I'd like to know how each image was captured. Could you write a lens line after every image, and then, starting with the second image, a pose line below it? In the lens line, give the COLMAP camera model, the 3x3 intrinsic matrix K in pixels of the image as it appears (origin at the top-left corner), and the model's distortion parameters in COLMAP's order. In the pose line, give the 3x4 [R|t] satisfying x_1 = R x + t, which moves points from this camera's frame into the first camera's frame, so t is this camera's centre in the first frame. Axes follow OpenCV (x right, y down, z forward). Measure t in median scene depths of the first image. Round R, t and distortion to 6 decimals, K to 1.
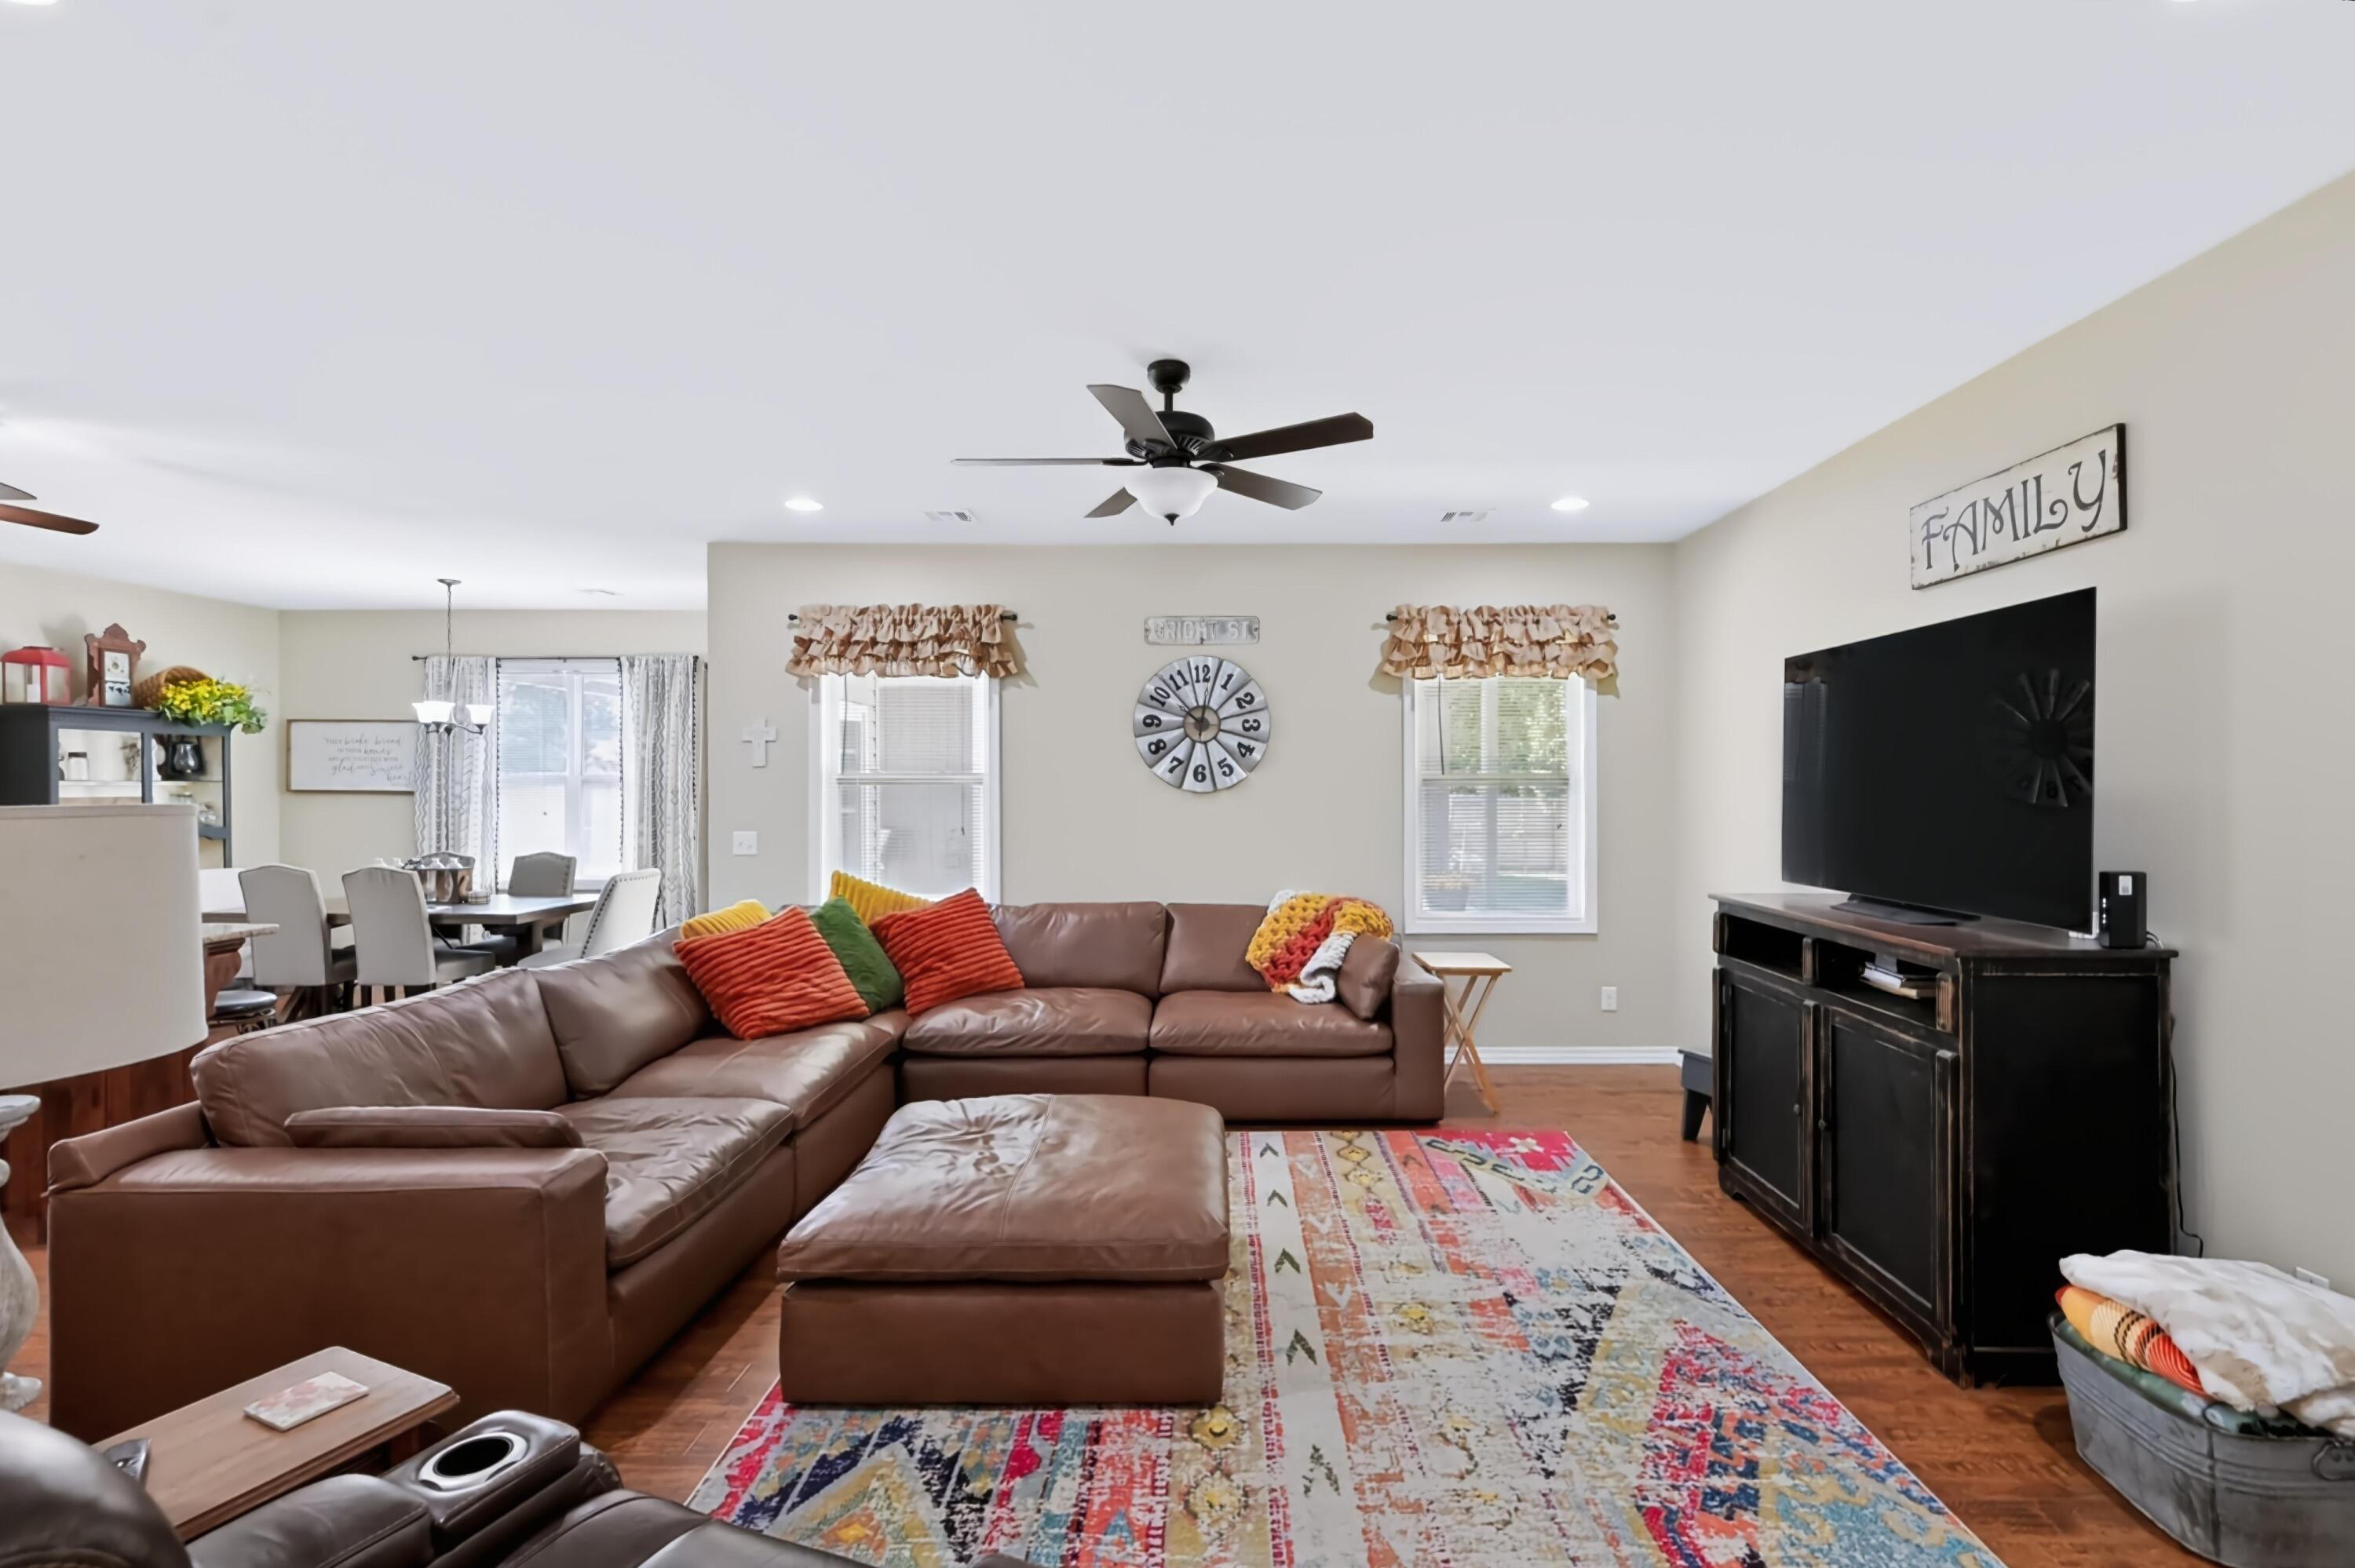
lens RADIAL K [[1070.2, 0, 1188.9], [0, 1070.2, 760.4], [0, 0, 1]] dist [0.001758, 0.000828]
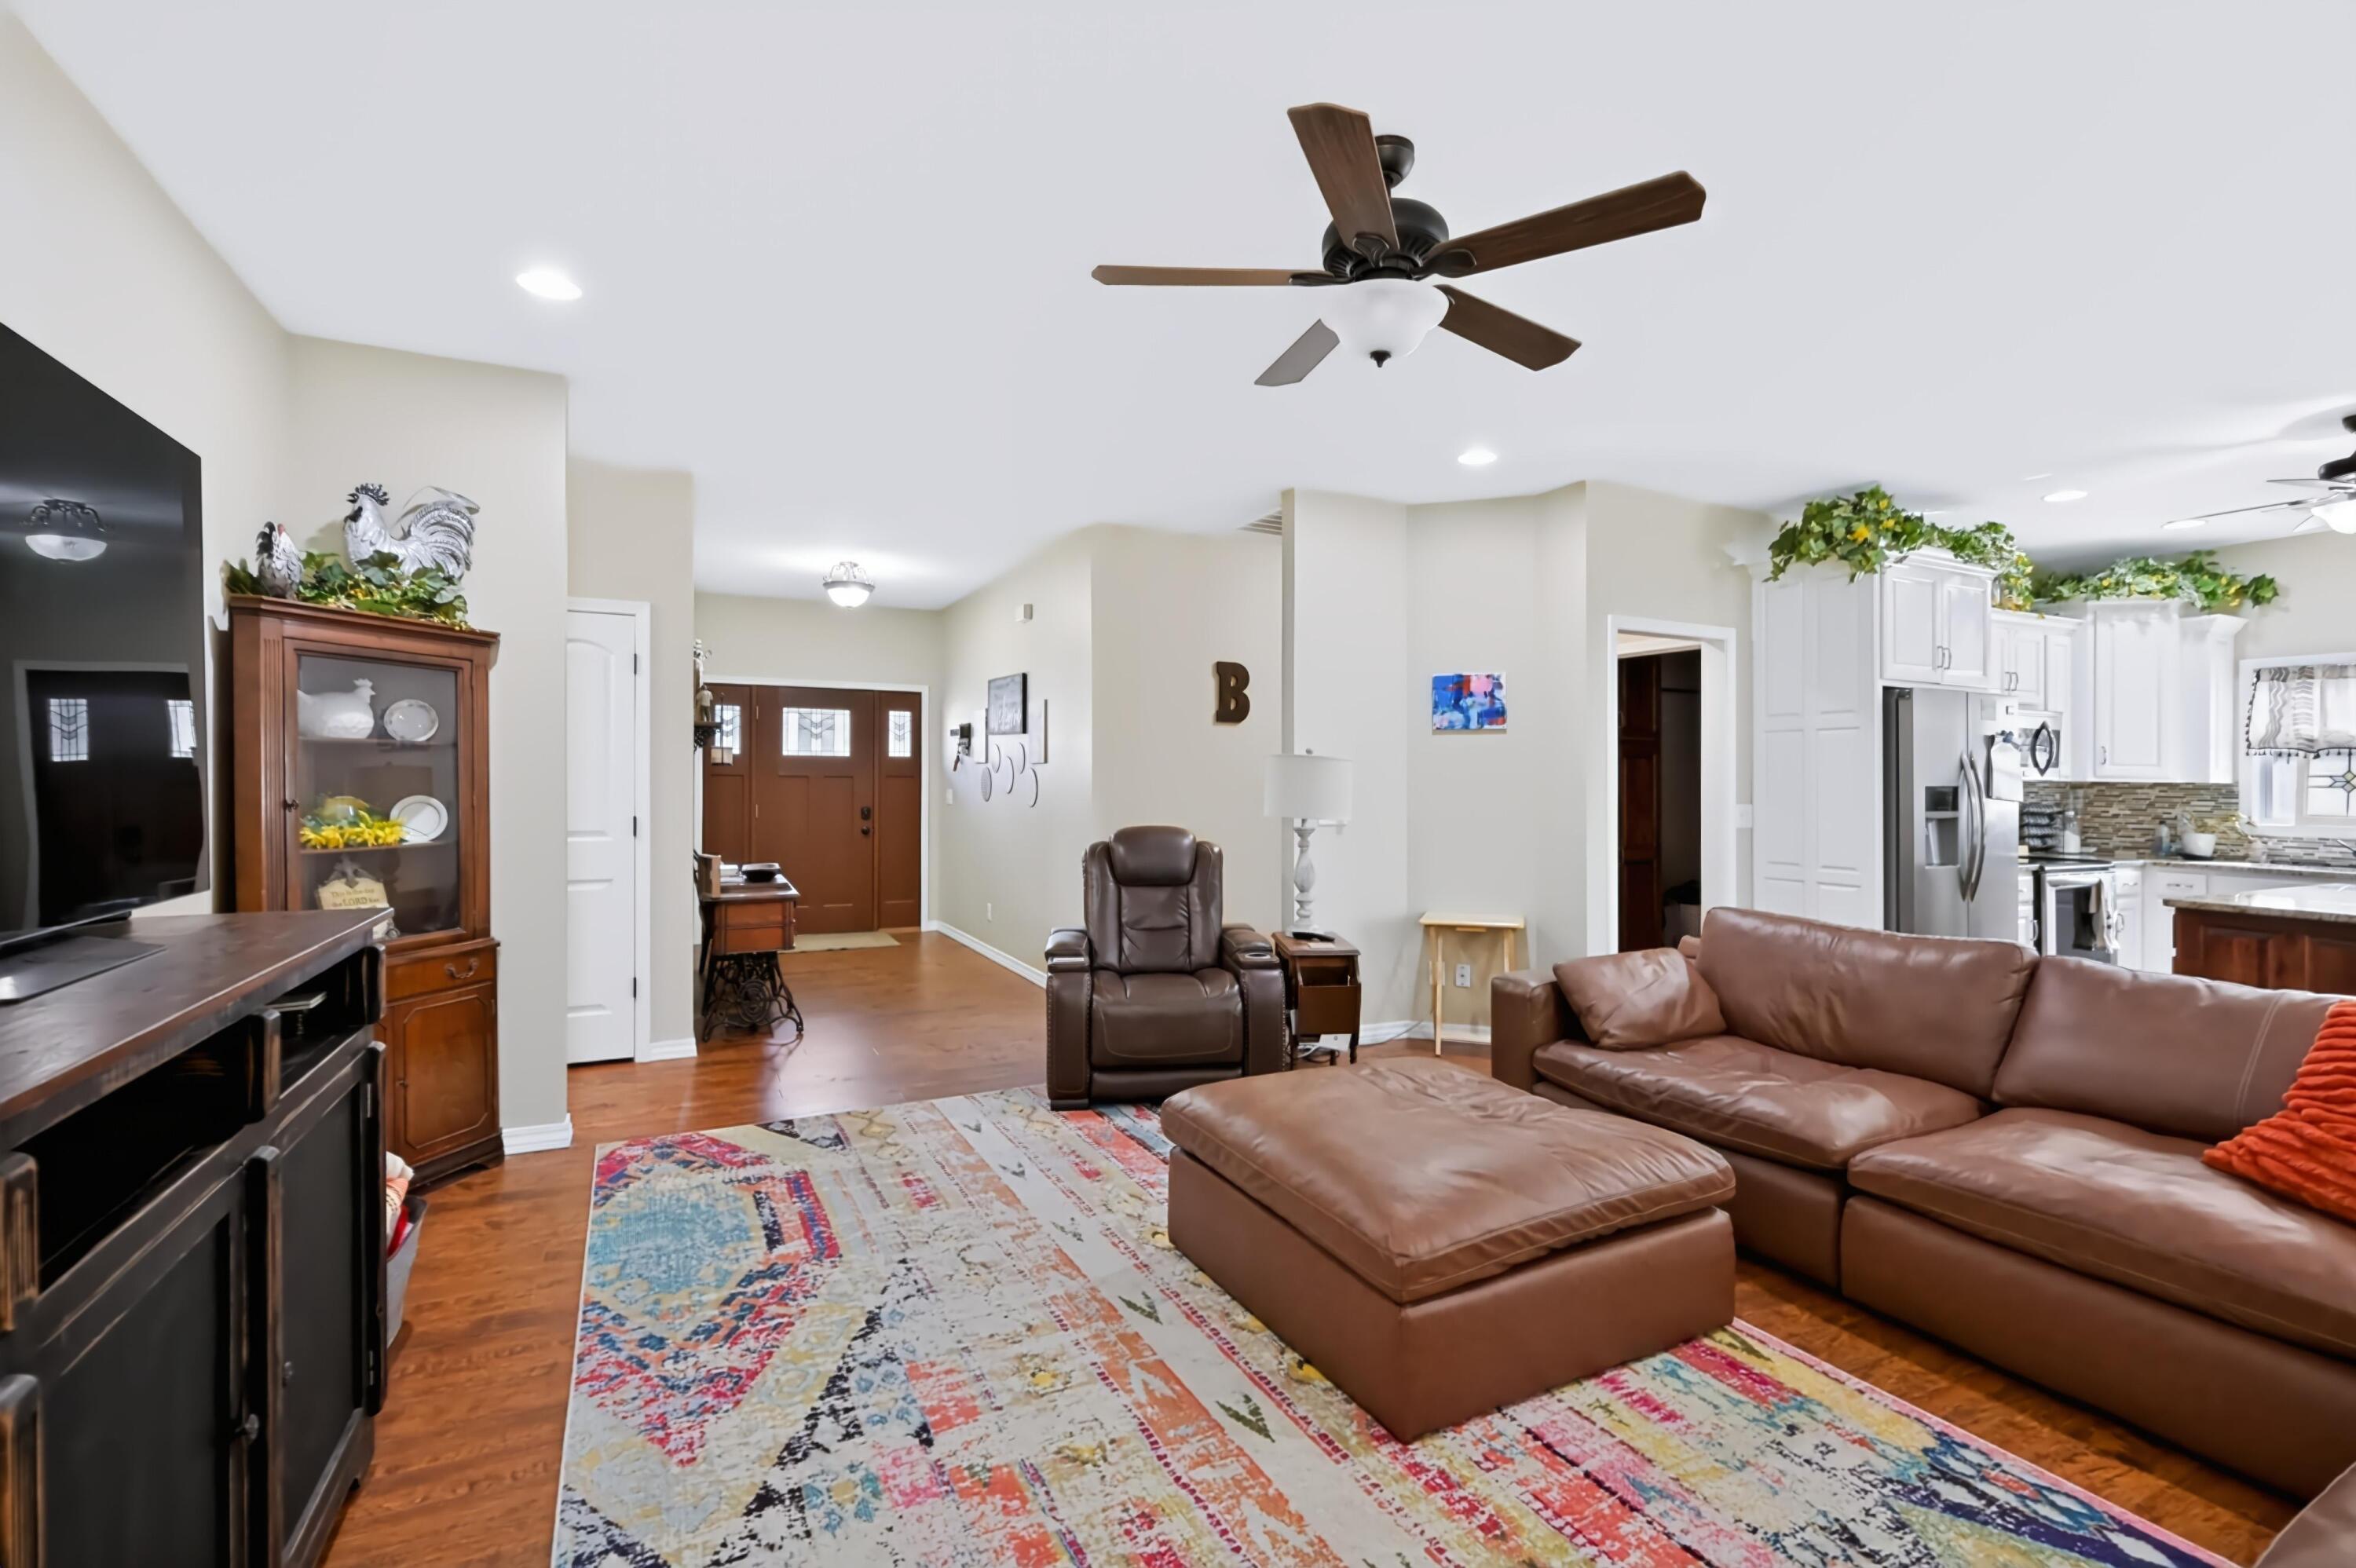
lens RADIAL K [[1070.7, 0, 1185.0], [0, 1070.7, 762.4], [0, 0, 1]] dist [0.001758, 0.000828]
pose [[-0.876837, -0.013807, -0.480590, 0.434340], [0.005434, 0.999239, -0.038621, 0.077754], [0.480758, -0.036475, -0.876094, 1.508318]]
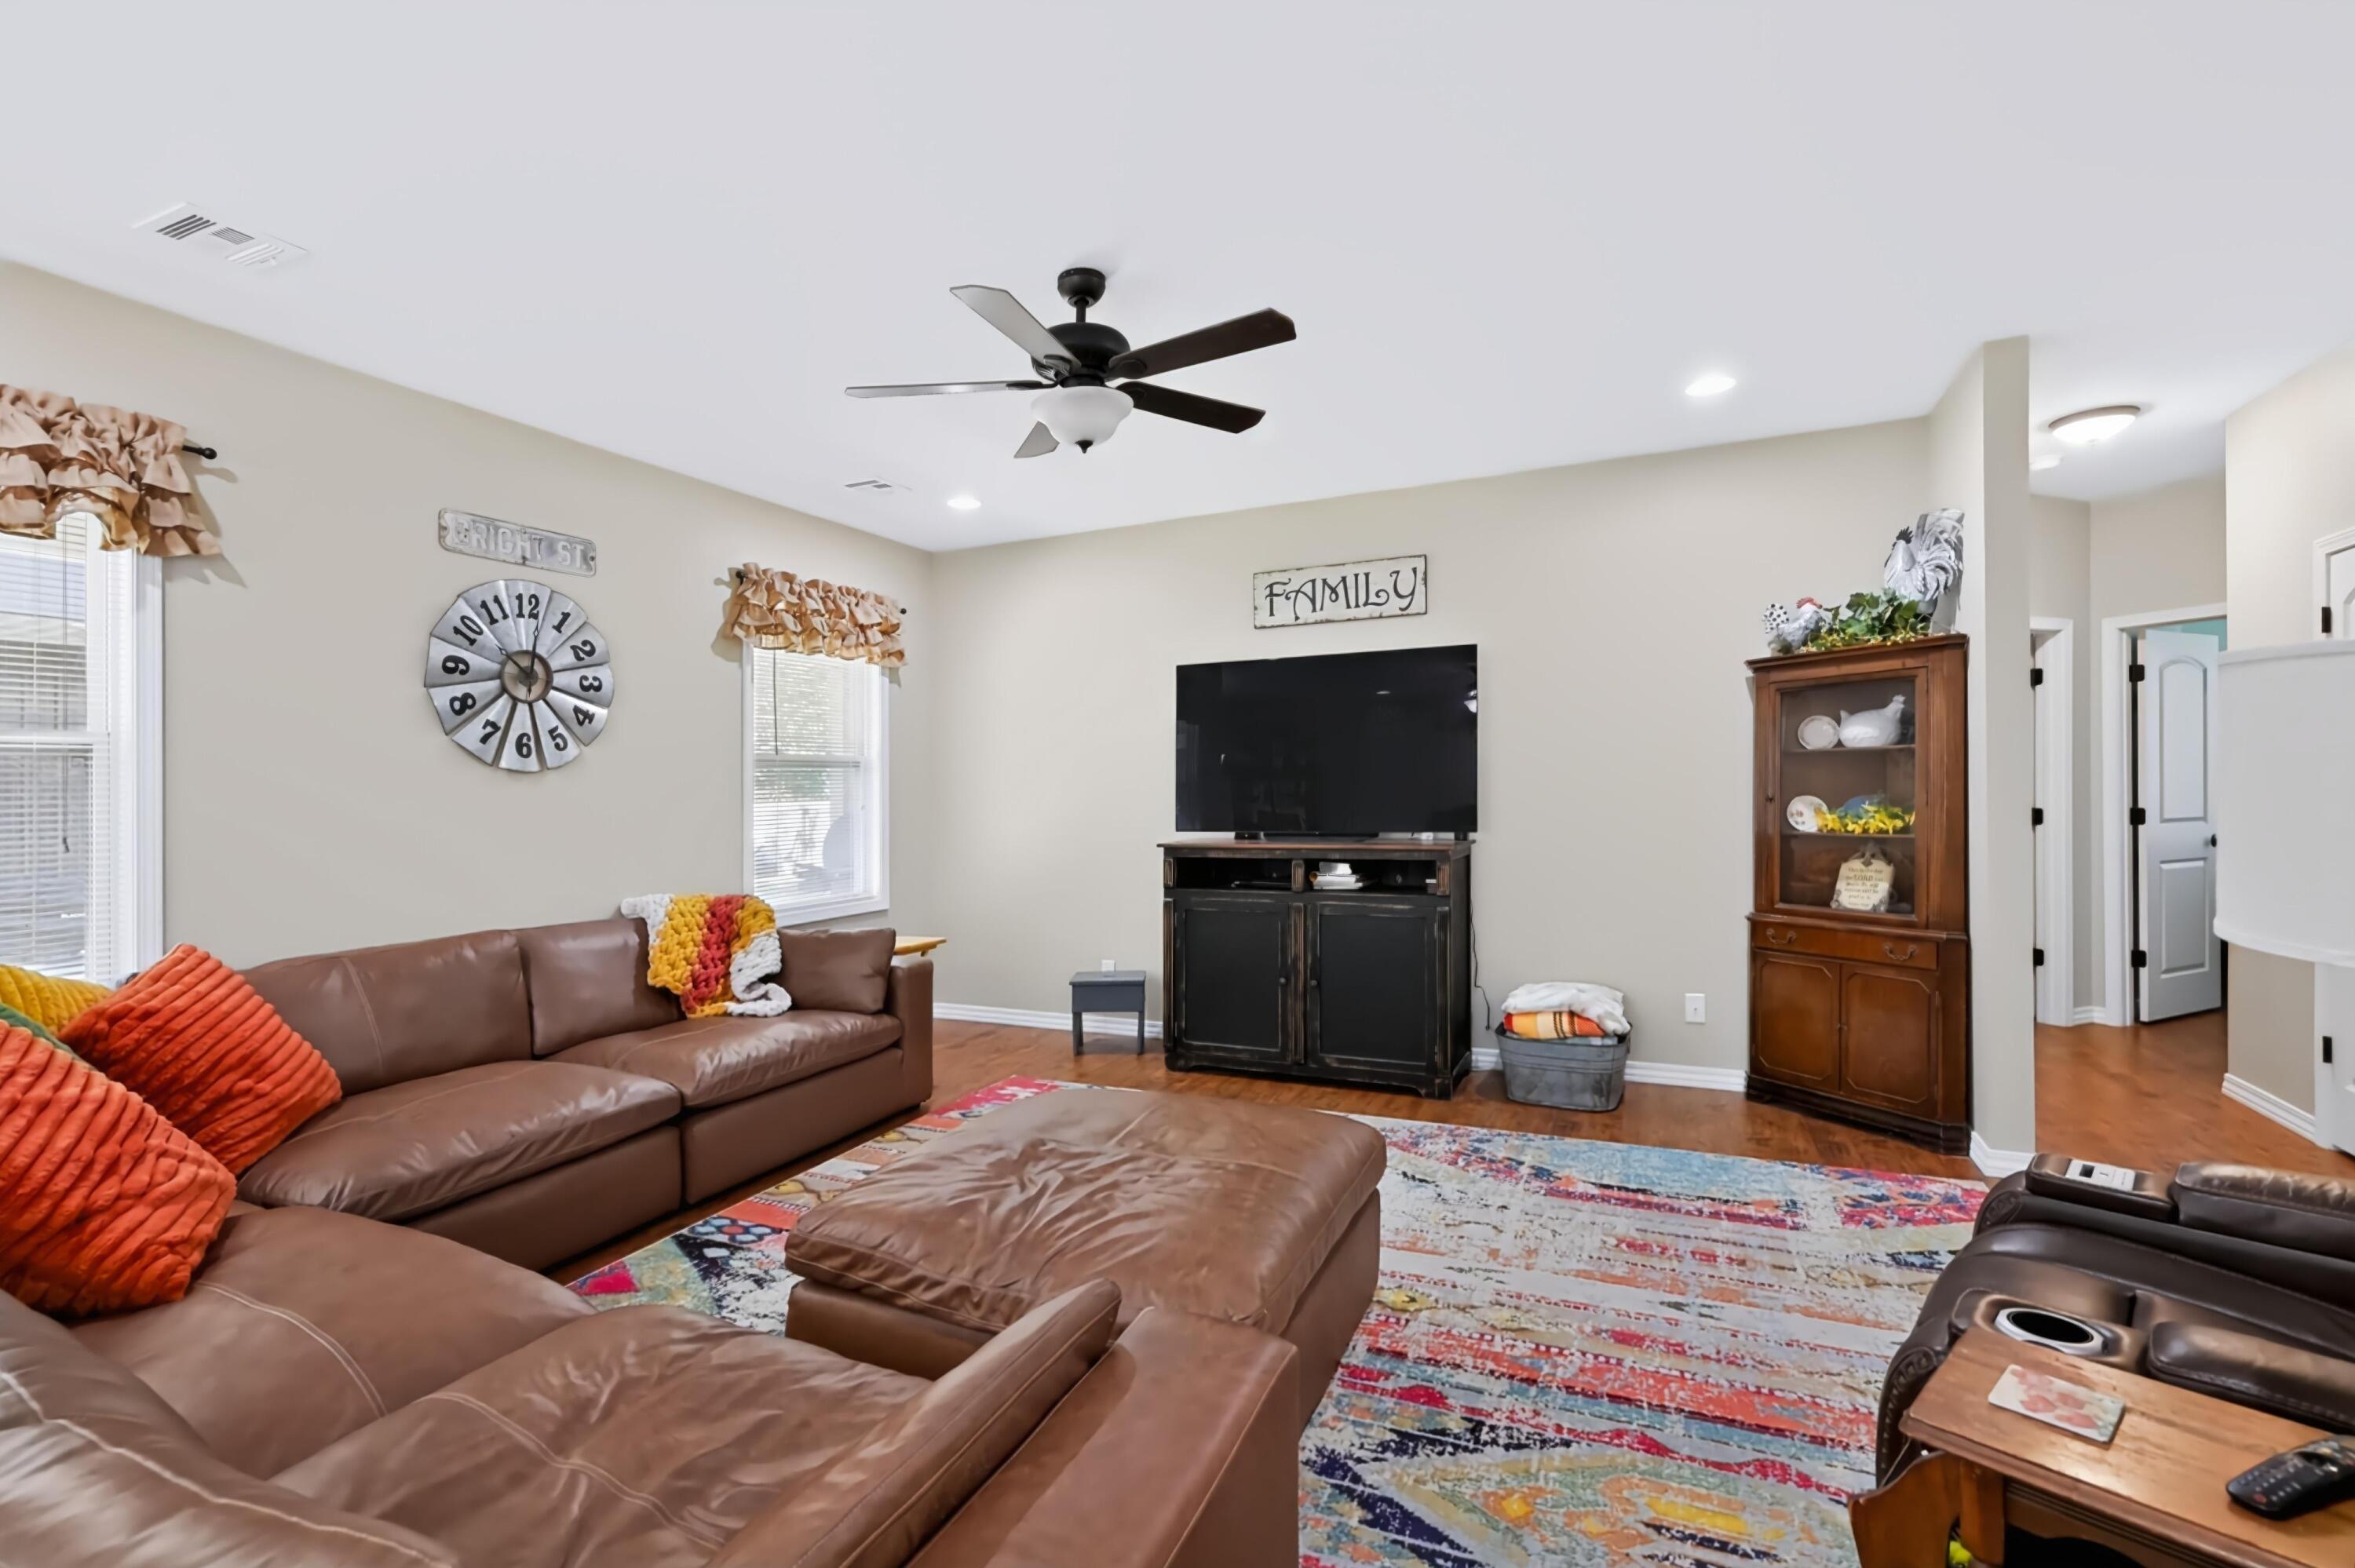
lens RADIAL K [[1070.2, 0, 1165.1], [0, 1070.2, 770.9], [0, 0, 1]] dist [0.001758, 0.000828]
pose [[0.406239, 0.009410, 0.913719, -0.780374], [-0.005360, 0.999954, -0.007915, 0.054452], [-0.913751, -0.001682, 0.406271, 0.542530]]
